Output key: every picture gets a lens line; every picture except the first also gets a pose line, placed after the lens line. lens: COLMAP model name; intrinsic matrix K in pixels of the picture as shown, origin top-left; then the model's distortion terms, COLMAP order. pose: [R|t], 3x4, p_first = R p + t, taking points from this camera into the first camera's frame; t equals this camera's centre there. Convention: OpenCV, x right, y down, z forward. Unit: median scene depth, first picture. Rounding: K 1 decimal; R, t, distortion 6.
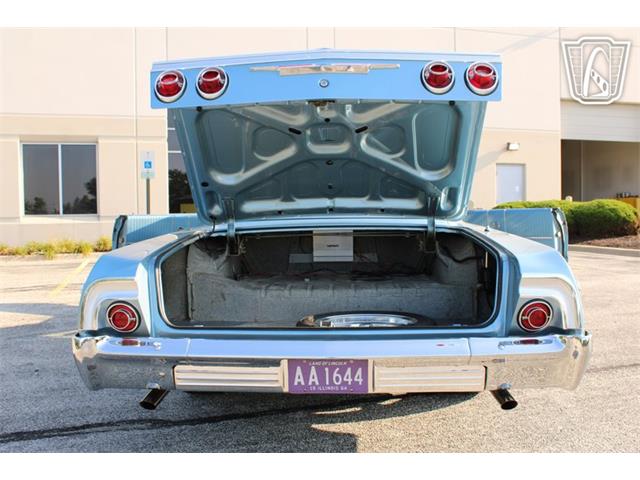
lens RADIAL K [[600.6, 0, 316.9], [0, 600.6, 247.8], [0, 0, 1]] dist [-0.142246, 0.133232]
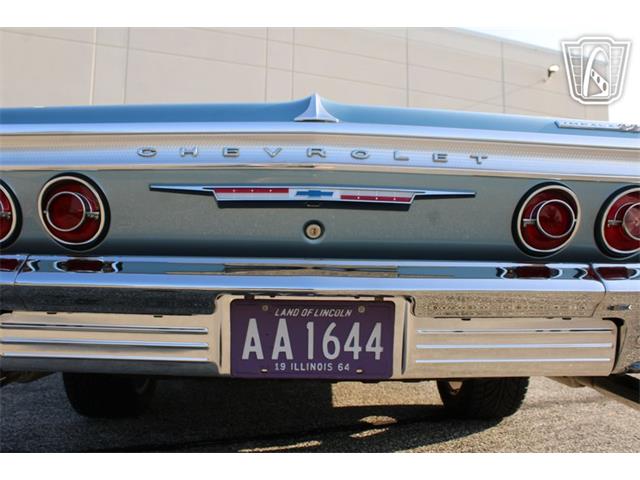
lens RADIAL K [[566.9, 0, 318.0], [0, 566.9, 245.6], [0, 0, 1]] dist [-0.163505, 0.147701]
pose [[0.995713, 0.031657, 0.086911, -0.018958], [-0.021253, 0.992771, -0.118123, 0.188921], [-0.090022, 0.115770, 0.989188, 0.524899]]
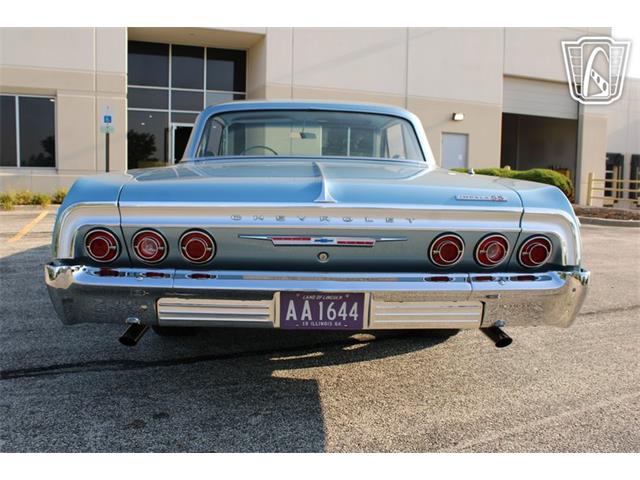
lens RADIAL K [[566.9, 0, 318.0], [0, 566.9, 245.6], [0, 0, 1]] dist [-0.163505, 0.147701]
pose [[0.995328, 0.021328, 0.094163, -0.073298], [-0.027069, 0.997824, 0.060115, 0.056347], [-0.092676, -0.062383, 0.993740, 0.109302]]
